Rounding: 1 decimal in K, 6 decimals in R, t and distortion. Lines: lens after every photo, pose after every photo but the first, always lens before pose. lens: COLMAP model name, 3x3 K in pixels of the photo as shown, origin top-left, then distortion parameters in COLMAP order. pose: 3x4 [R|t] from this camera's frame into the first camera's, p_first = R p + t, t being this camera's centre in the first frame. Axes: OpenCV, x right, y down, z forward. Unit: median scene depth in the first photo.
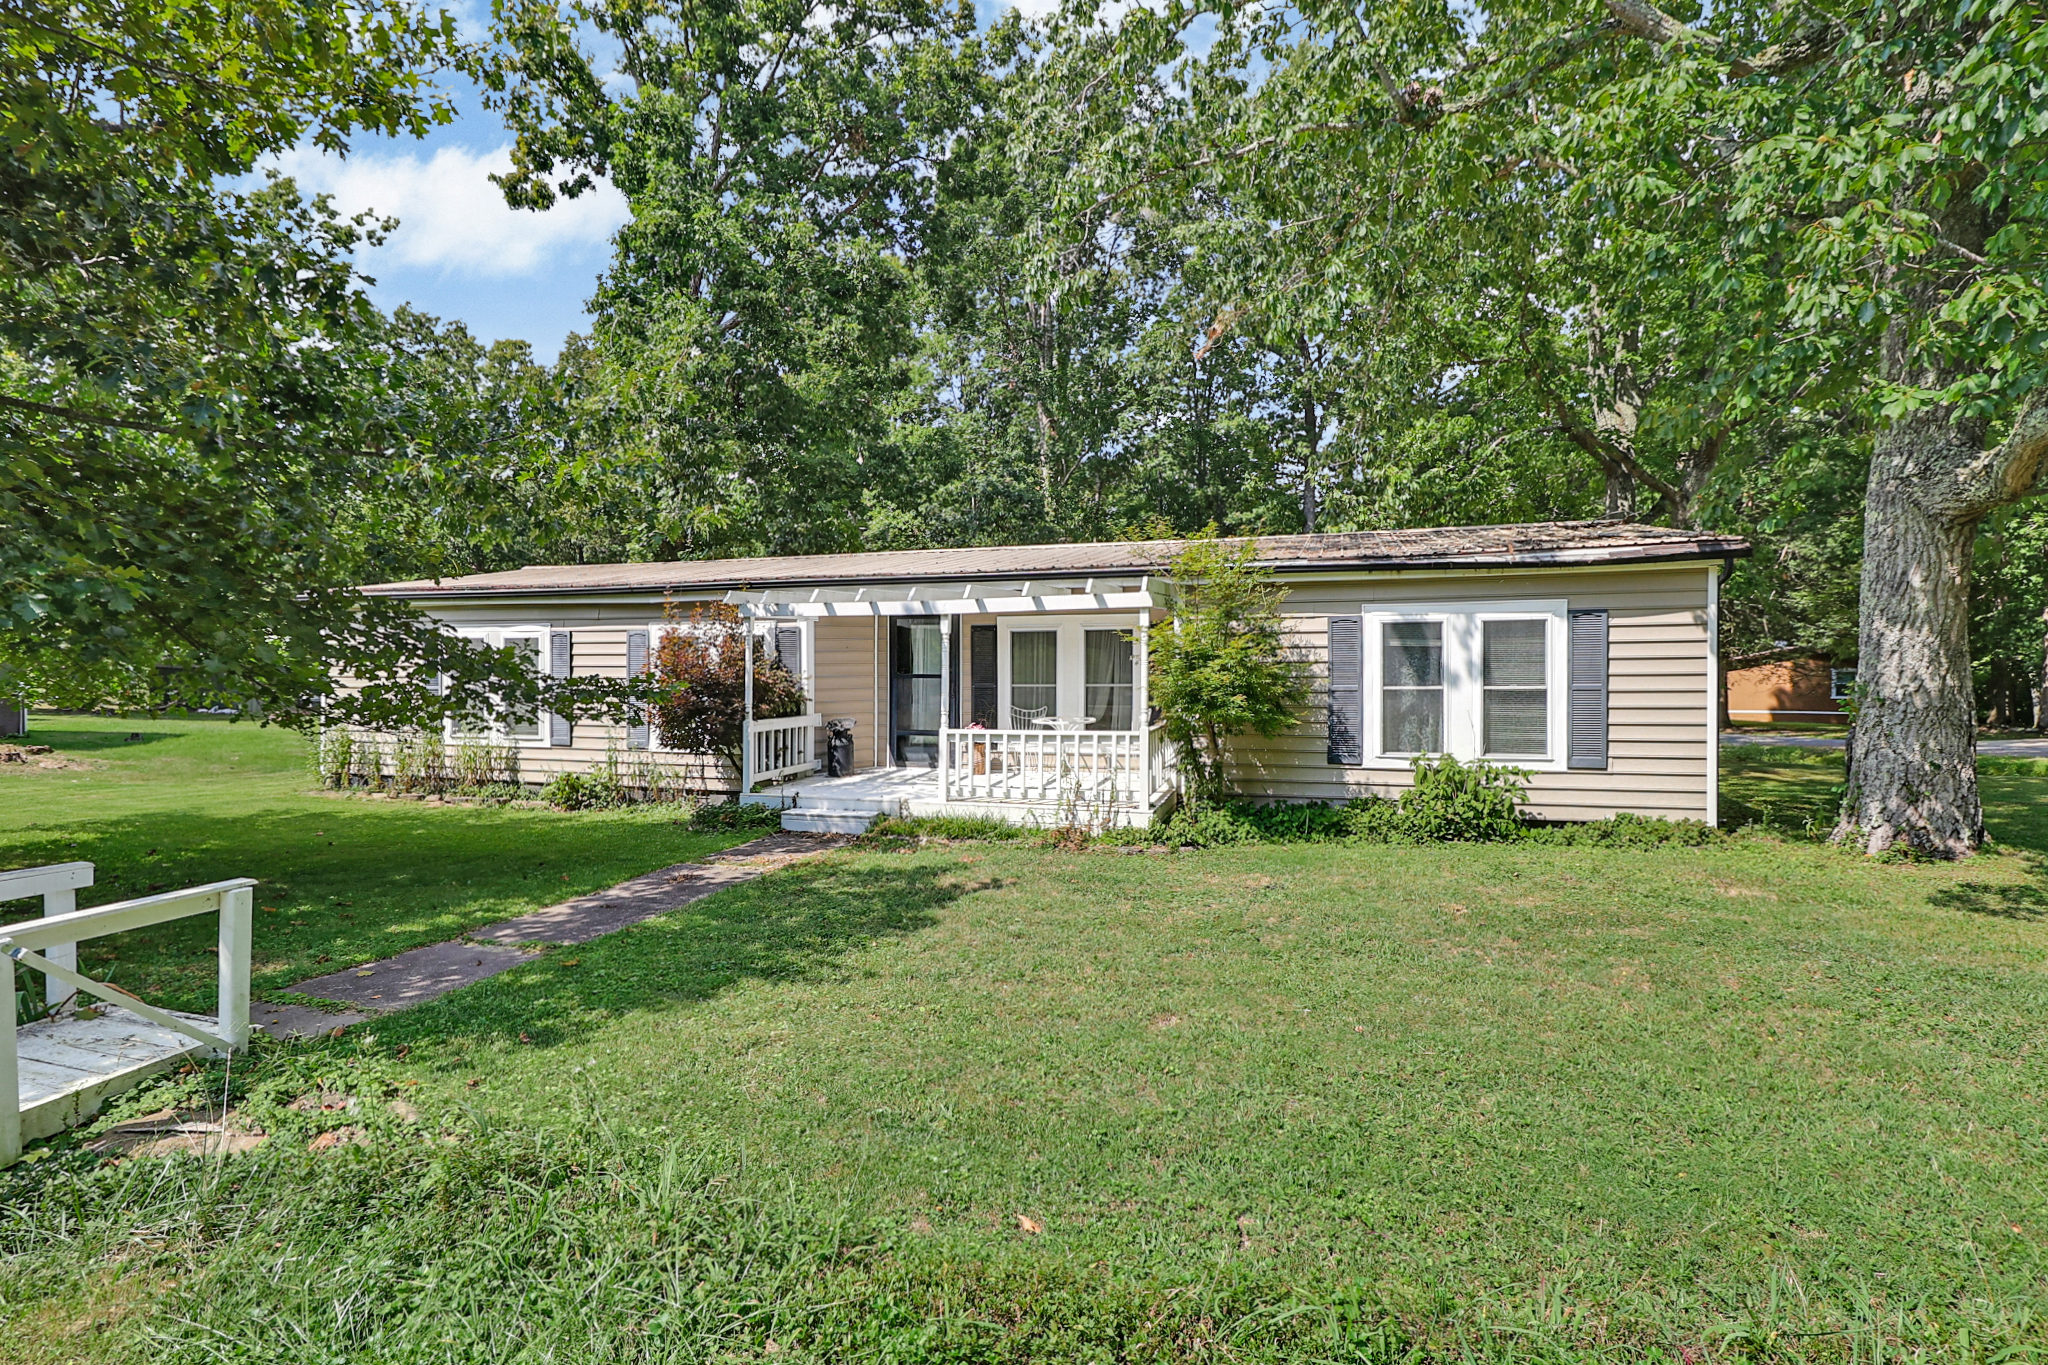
lens RADIAL K [[1013.6, 0, 1025.0], [0, 1013.6, 683.5], [0, 0, 1]] dist [-0.003778, -0.000728]
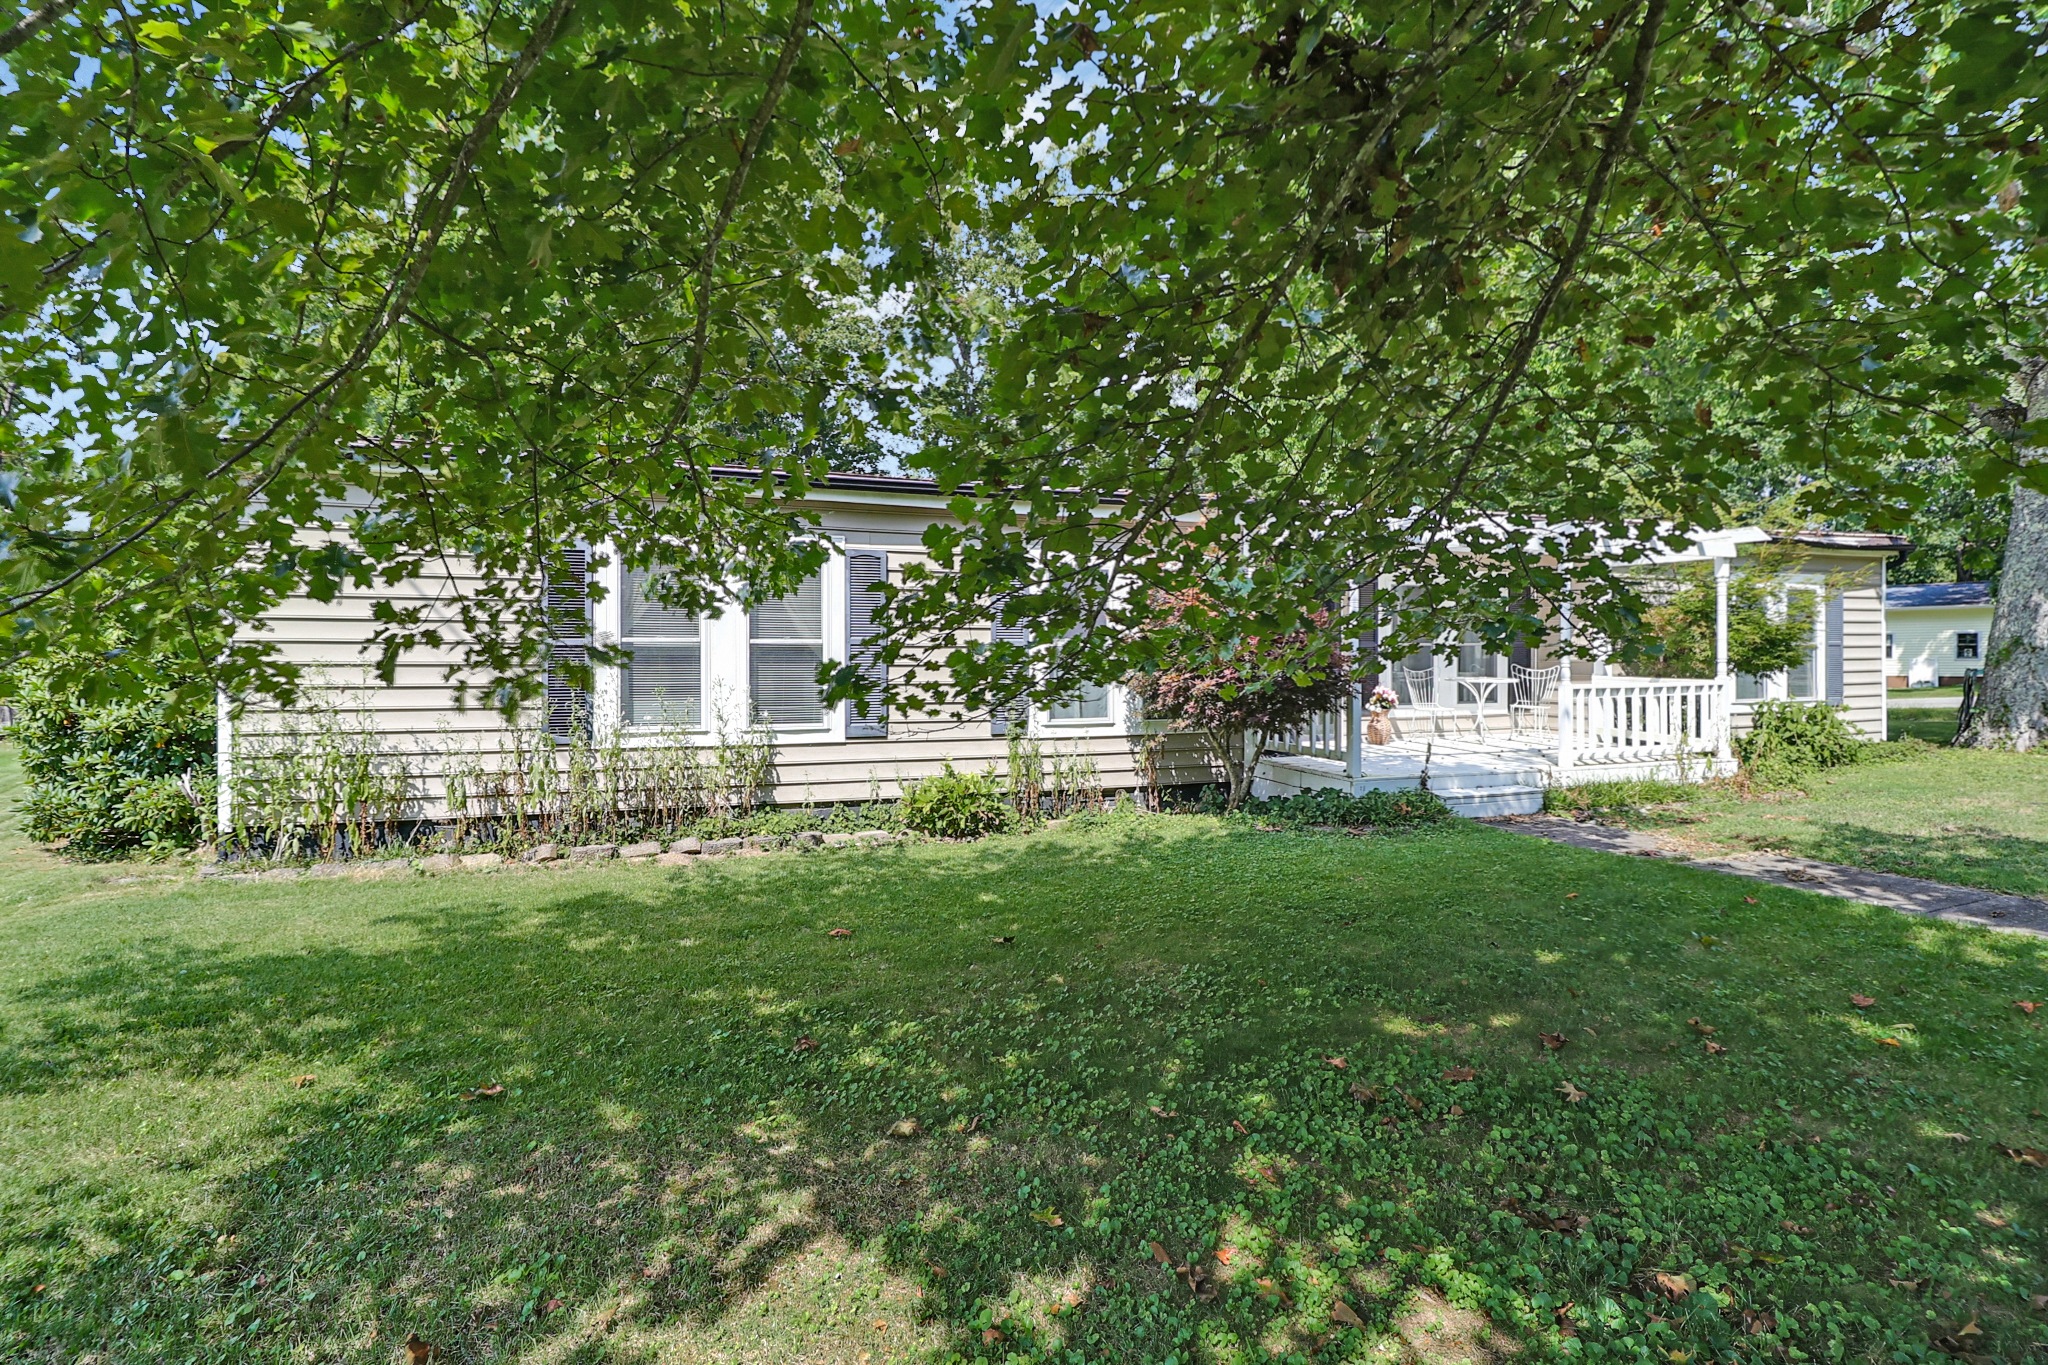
lens RADIAL K [[942.2, 0, 1028.4], [0, 942.2, 687.8], [0, 0, 1]] dist [-0.002292, -0.008973]
pose [[0.795801, -0.014735, 0.605379, -0.978240], [0.012572, 0.999890, 0.007811, 0.037799], [-0.605428, 0.001395, 0.795899, 0.654942]]
